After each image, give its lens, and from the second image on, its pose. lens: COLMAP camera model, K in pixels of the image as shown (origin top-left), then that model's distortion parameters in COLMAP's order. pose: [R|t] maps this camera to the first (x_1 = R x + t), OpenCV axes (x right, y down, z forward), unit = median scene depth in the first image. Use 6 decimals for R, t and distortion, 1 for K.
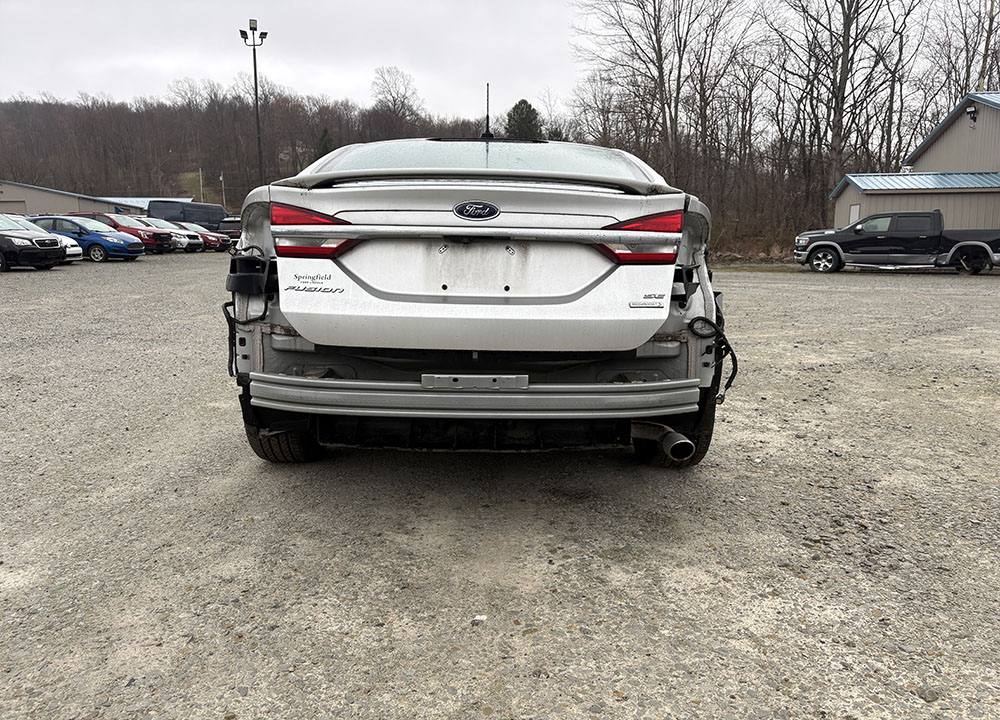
lens RADIAL K [[752.0, 0, 500.0], [0, 752.0, 360.0], [0, 0, 1]] dist [0.050625, -0.069126]
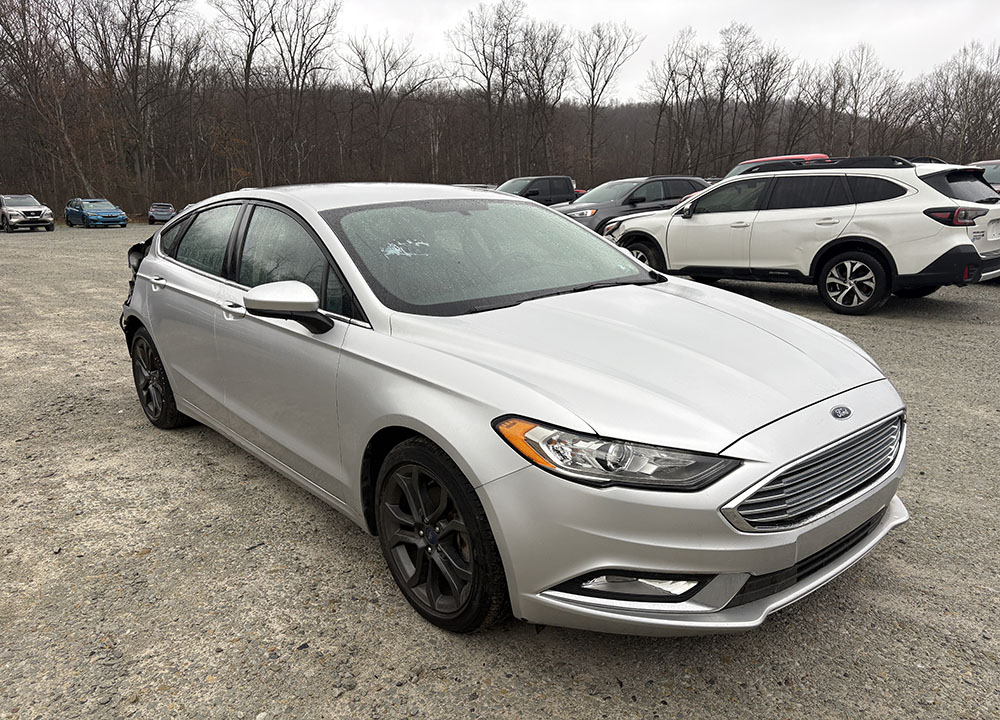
lens RADIAL K [[752.0, 0, 500.0], [0, 752.0, 360.0], [0, 0, 1]] dist [0.050625, -0.069126]
pose [[-0.754905, 0.143145, -0.640022, 0.074494], [-0.086081, 0.945821, 0.313071, -0.054690], [0.650161, 0.291433, -0.701682, 0.270125]]
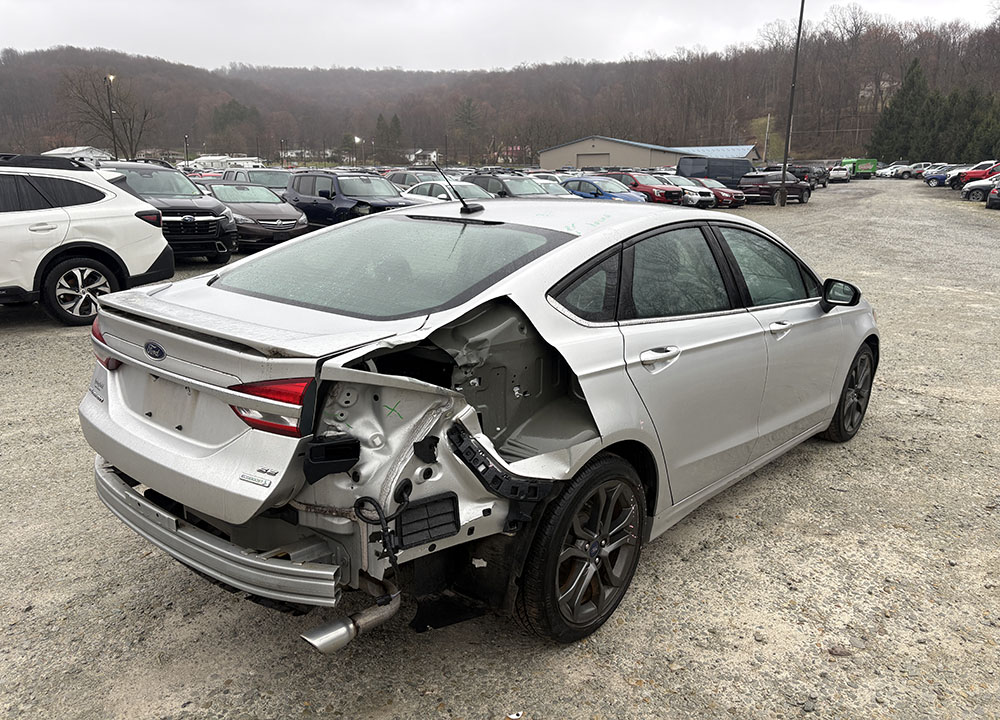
lens RADIAL K [[738.0, 0, 500.0], [0, 738.0, 360.0], [0, 0, 1]] dist [0.061915, -0.058549]
pose [[0.759955, 0.154640, -0.631312, 0.071627], [-0.107541, 0.987814, 0.112510, -0.025941], [0.641017, -0.017611, 0.767325, 0.038846]]
